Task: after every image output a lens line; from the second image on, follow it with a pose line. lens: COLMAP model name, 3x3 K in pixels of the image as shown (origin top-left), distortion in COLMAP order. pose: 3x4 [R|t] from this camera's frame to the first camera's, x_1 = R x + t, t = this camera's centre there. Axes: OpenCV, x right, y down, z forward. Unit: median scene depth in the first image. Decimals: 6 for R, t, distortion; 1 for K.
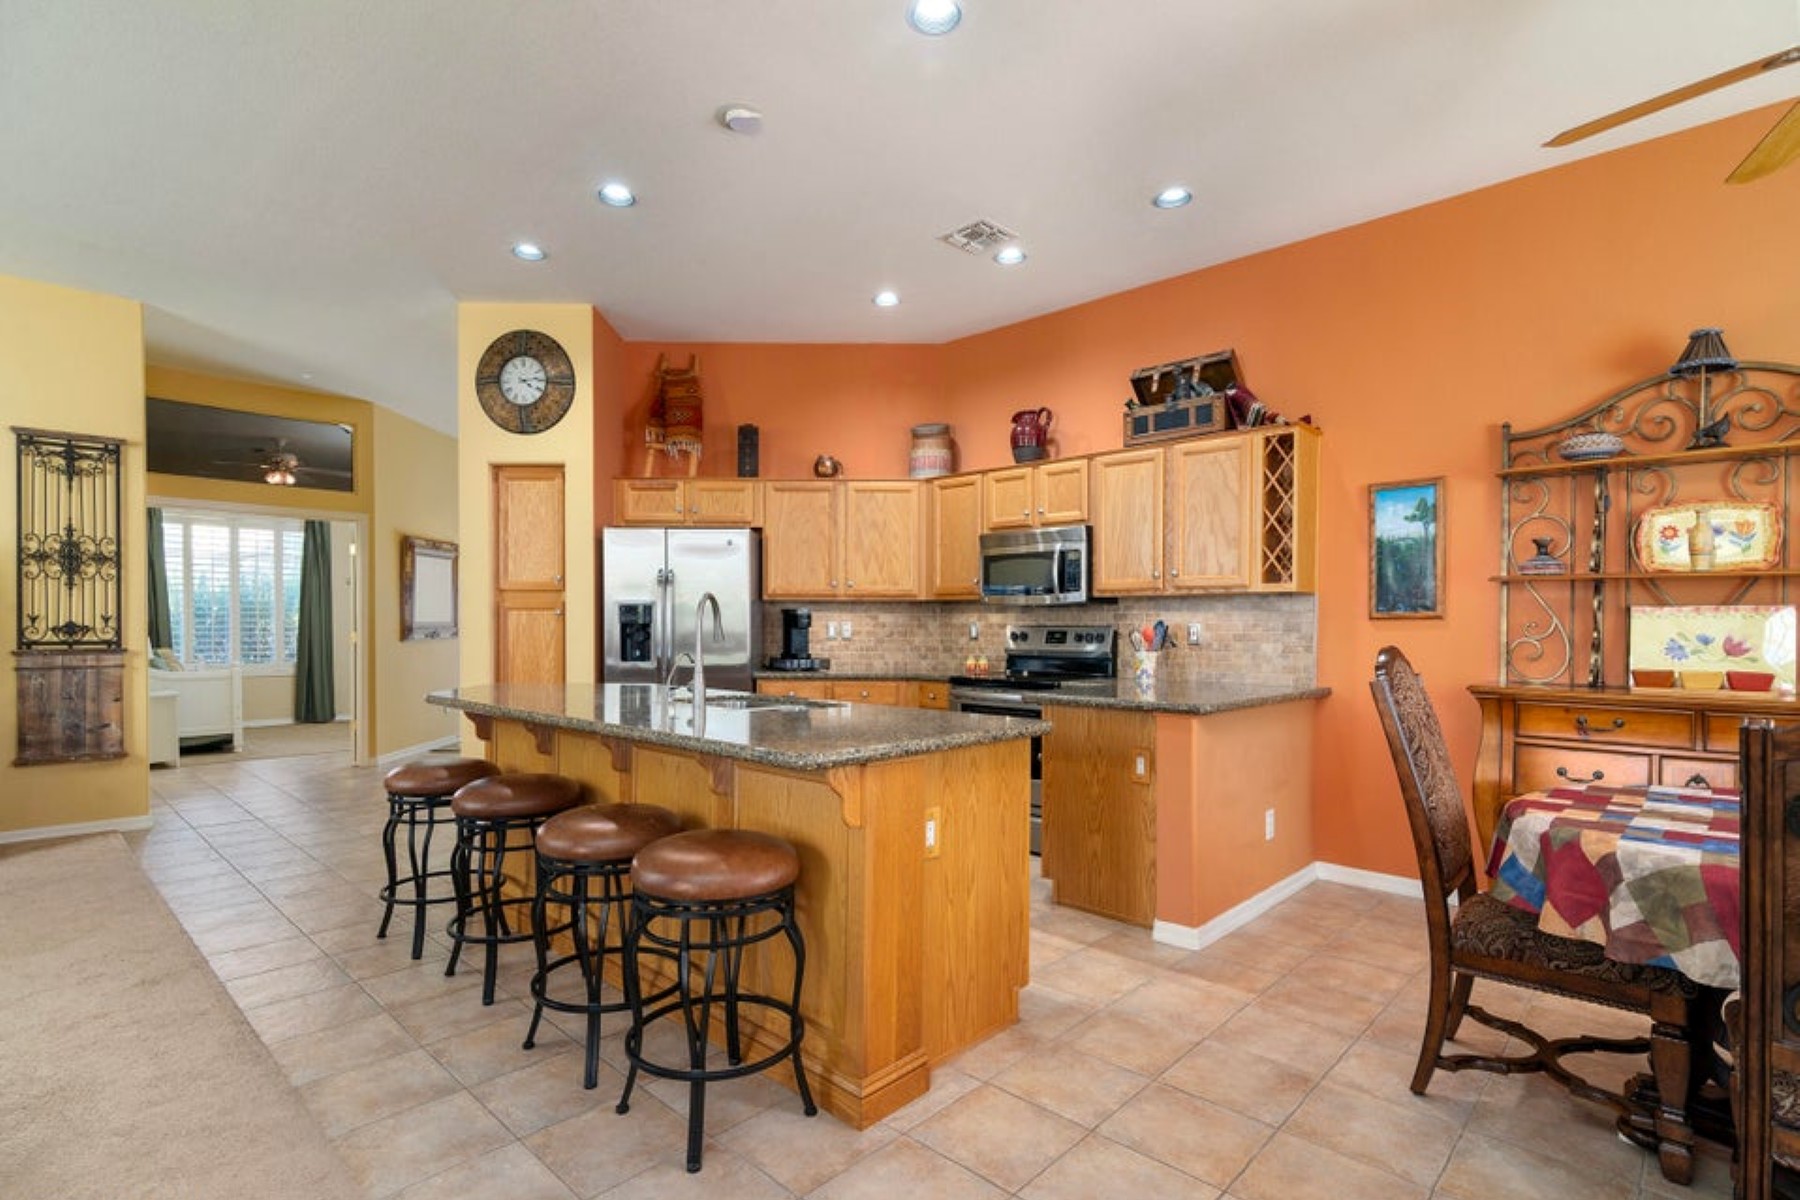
lens RADIAL K [[877.9, 0, 900.8], [0, 877.9, 628.9], [0, 0, 1]] dist [0.003094, 0.002316]
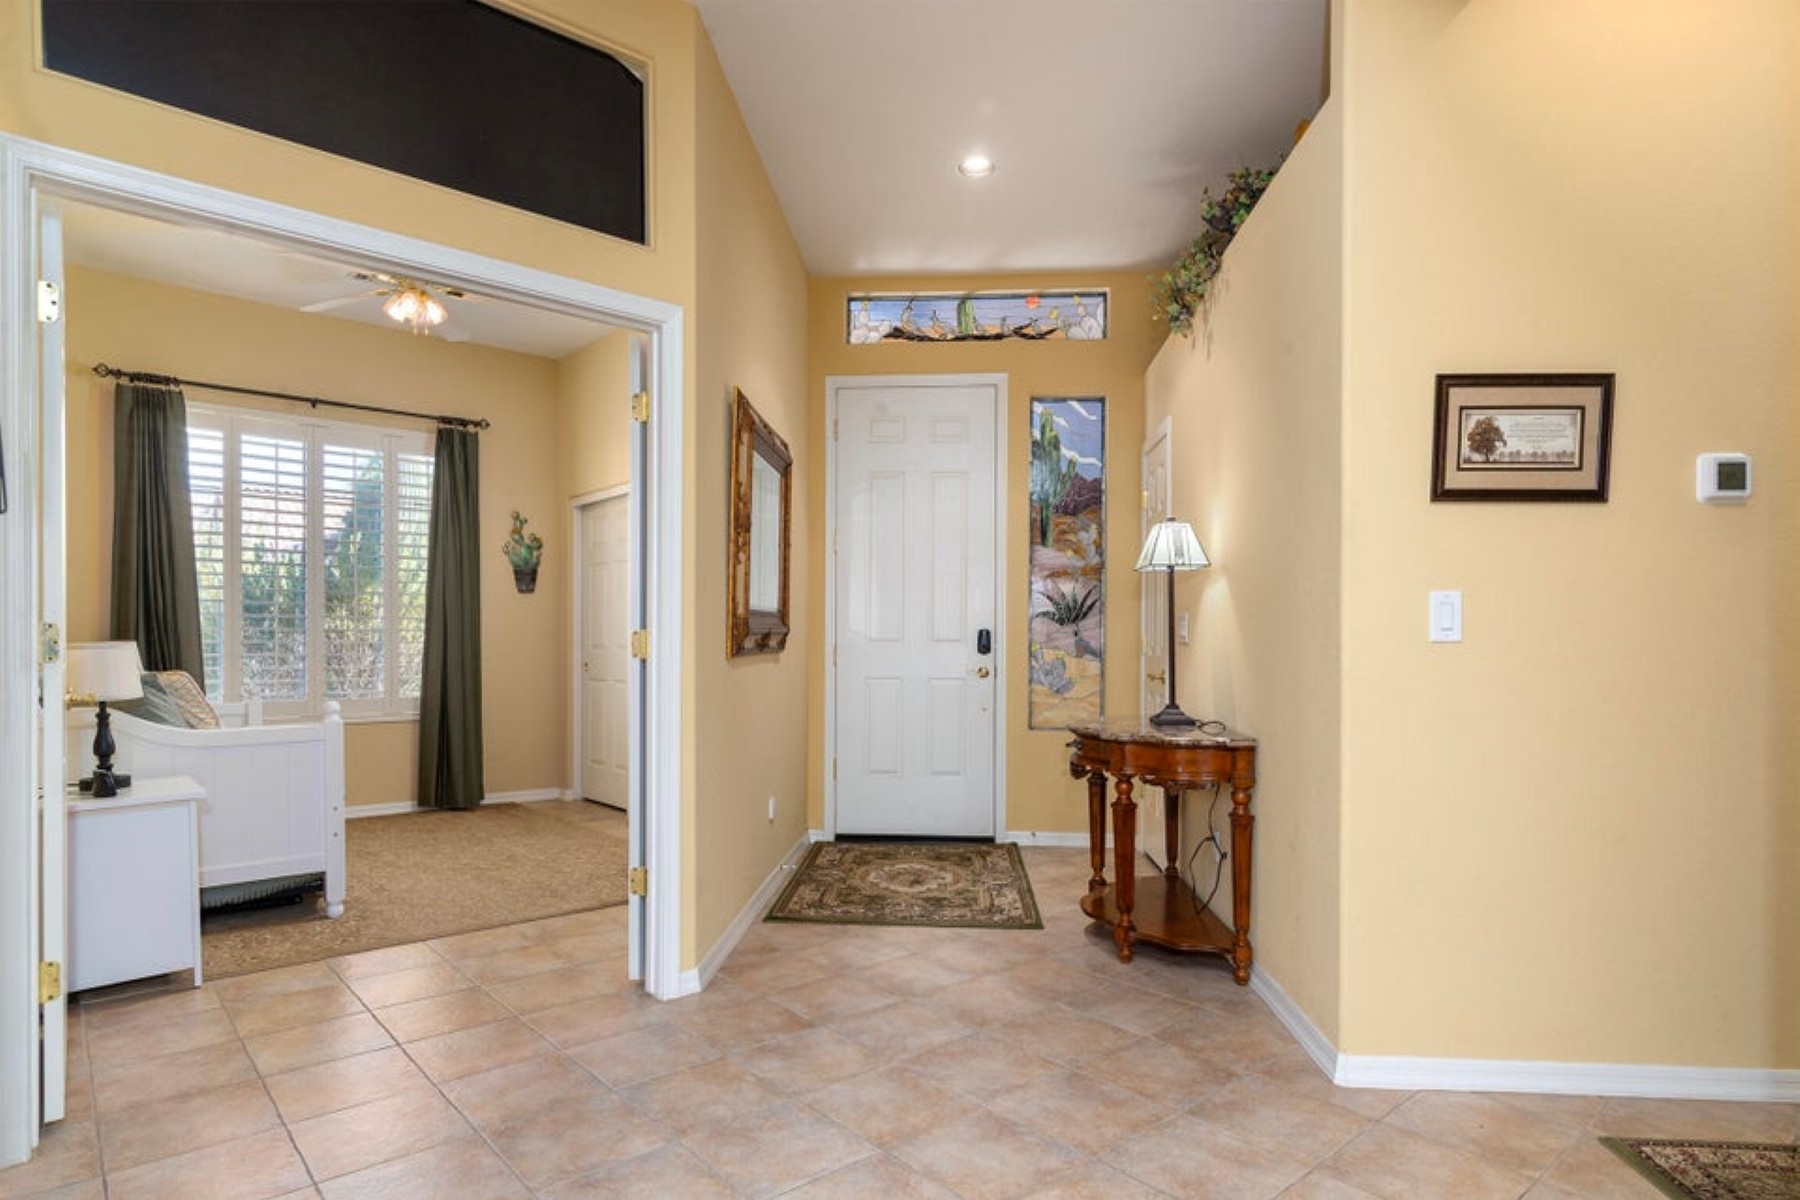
lens RADIAL K [[979.6, 0, 921.2], [0, 979.6, 649.8], [0, 0, 1]] dist [-0.007686, -0.002074]
pose [[0.997275, 0.002334, -0.073738, -0.798508], [-0.002380, 0.999997, -0.000539, 0.020563], [0.073737, 0.000713, 0.997277, 1.007740]]
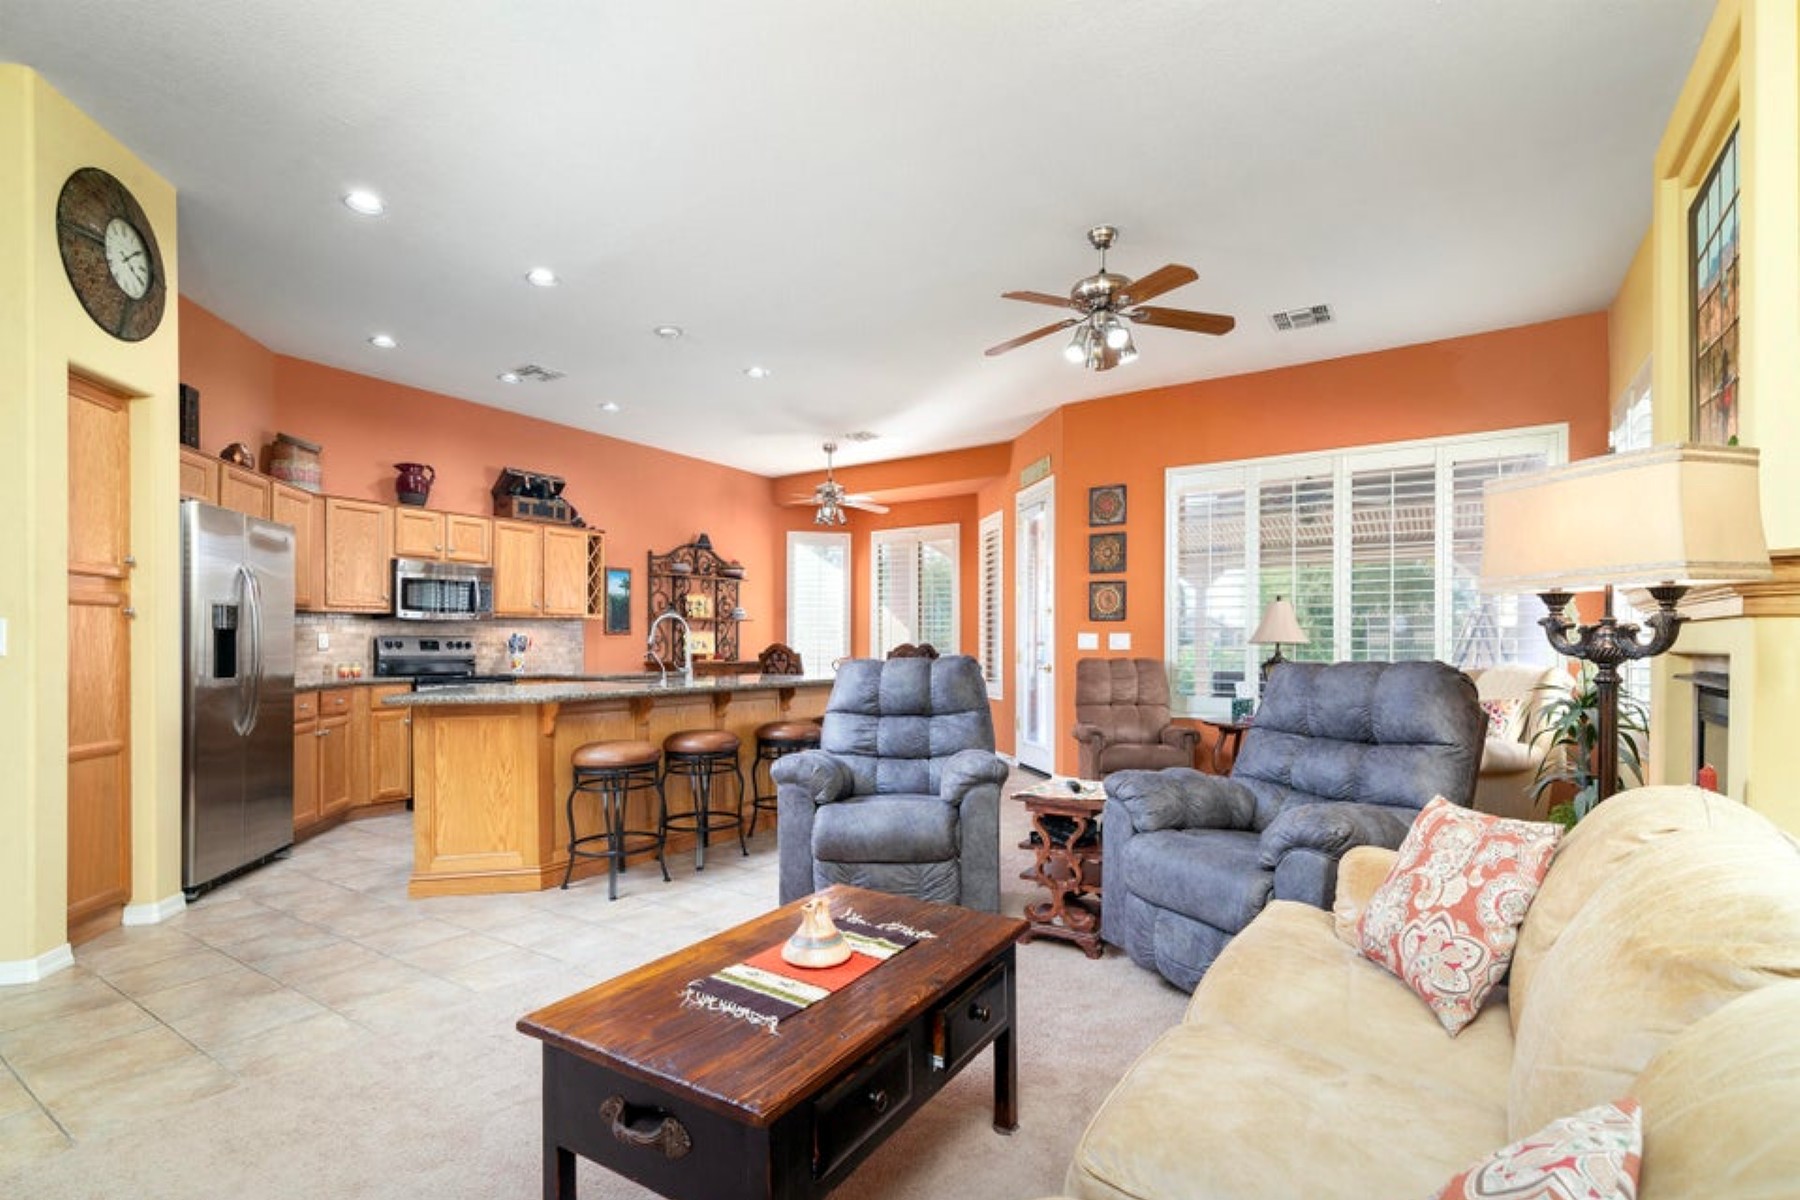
lens RADIAL K [[834.5, 0, 884.5], [0, 834.5, 641.4], [0, 0, 1]] dist [0.002096, -0.000331]
pose [[-0.167258, 0.001879, 0.985911, -1.326429], [0.007562, 0.999971, -0.000623, 0.010784], [-0.985884, 0.007352, -0.167267, 0.635531]]
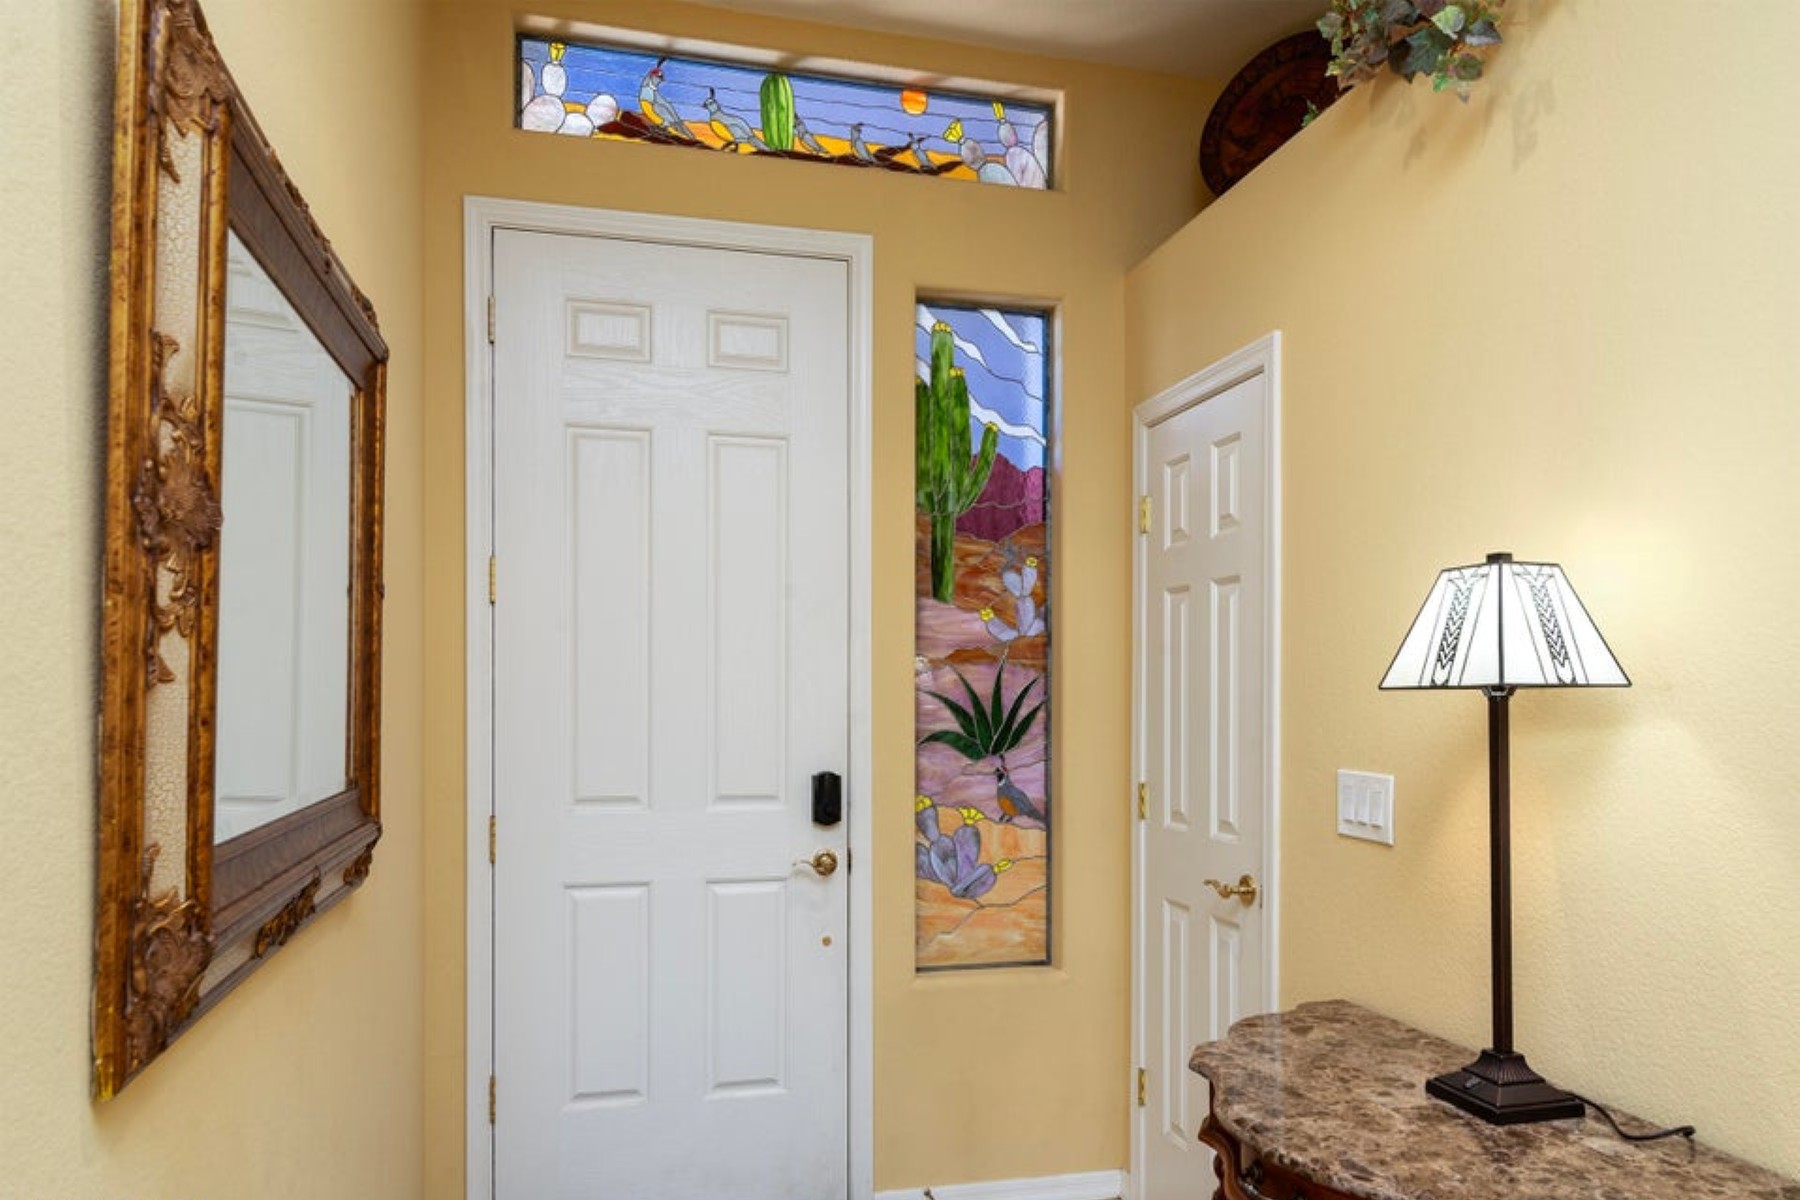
lens RADIAL K [[1152.3, 0, 909.2], [0, 1152.3, 698.2], [0, 0, 1]] dist [0.006271, -0.000730]
pose [[0.973162, -0.001612, 0.230118, -0.916377], [0.002421, 0.999992, -0.003234, -0.045896], [-0.230110, 0.003705, 0.973157, 1.545868]]
